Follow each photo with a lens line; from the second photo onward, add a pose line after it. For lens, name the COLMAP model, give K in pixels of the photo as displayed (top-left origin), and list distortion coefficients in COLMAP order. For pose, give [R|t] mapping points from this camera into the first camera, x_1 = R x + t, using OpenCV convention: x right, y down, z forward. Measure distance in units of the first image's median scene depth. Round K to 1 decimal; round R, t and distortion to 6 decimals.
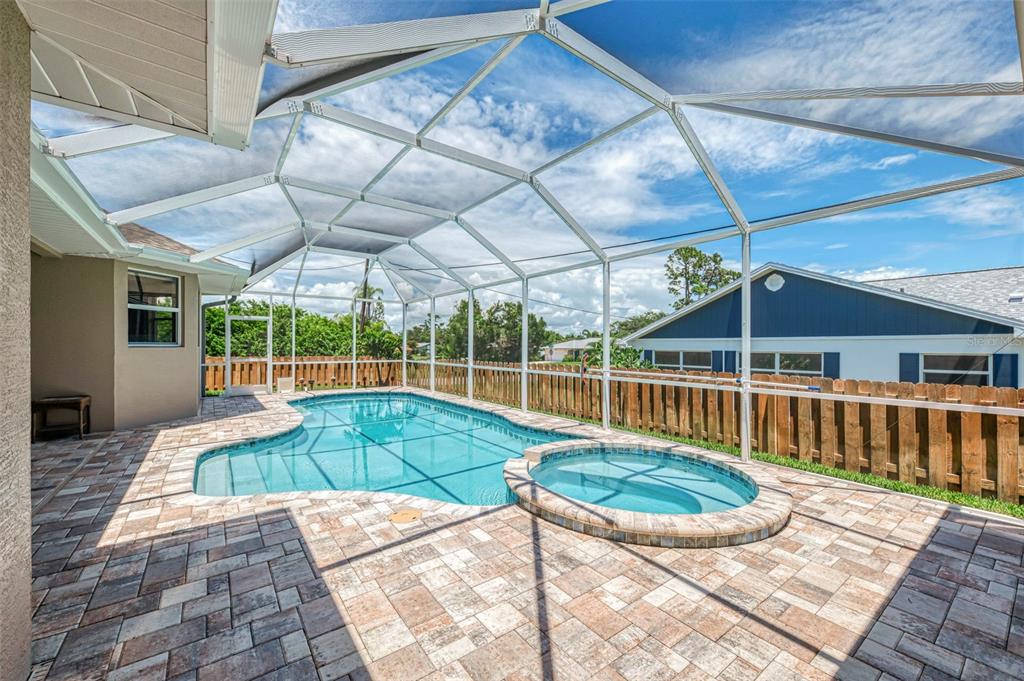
lens RADIAL K [[393.3, 0, 497.1], [0, 393.3, 337.1], [0, 0, 1]] dist [0.012239, -0.003675]
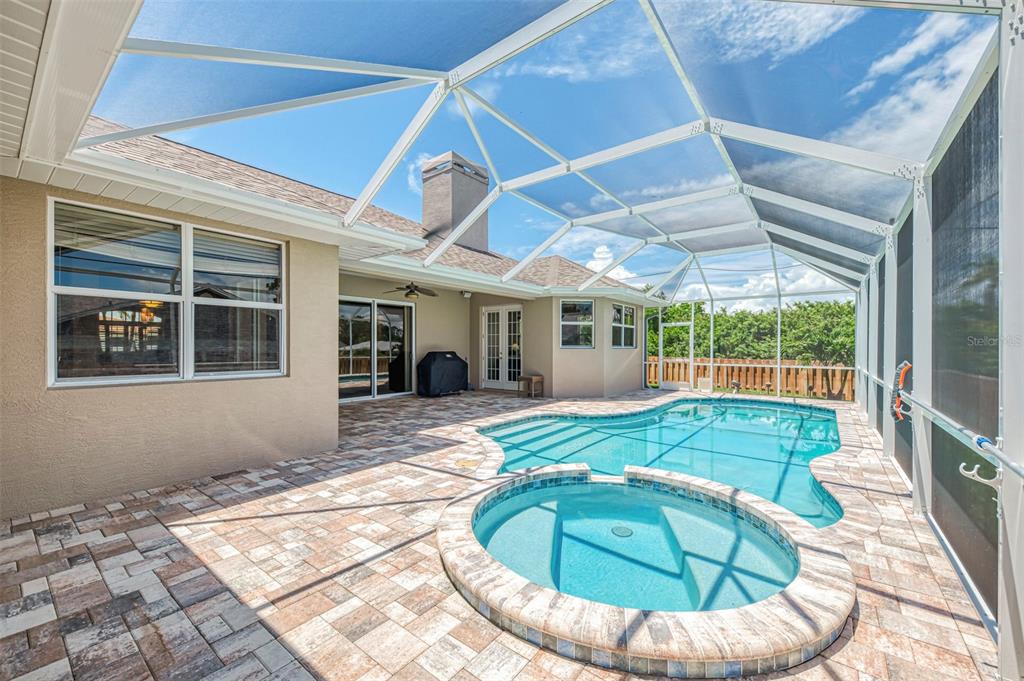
lens RADIAL K [[393.3, 0, 521.7], [0, 393.3, 349.3], [0, 0, 1]] dist [0.012239, -0.003675]
pose [[0.314300, 0.002243, -0.949321, 1.130819], [0.017998, 0.999803, 0.008321, 0.026990], [0.949153, -0.019702, 0.314198, 0.709545]]
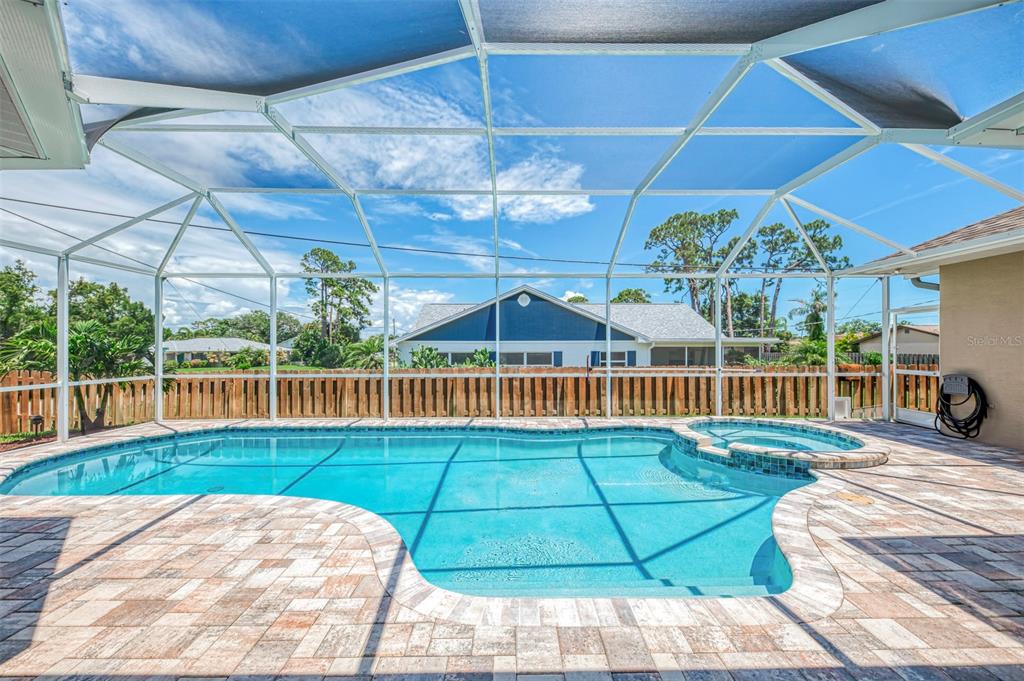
lens RADIAL K [[393.3, 0, 496.0], [0, 393.3, 334.1], [0, 0, 1]] dist [0.012239, -0.003675]
pose [[0.584501, 0.021178, 0.811117, -1.715323], [-0.012697, 0.999776, -0.016954, 0.002704], [-0.811294, -0.000390, 0.584638, 1.112271]]
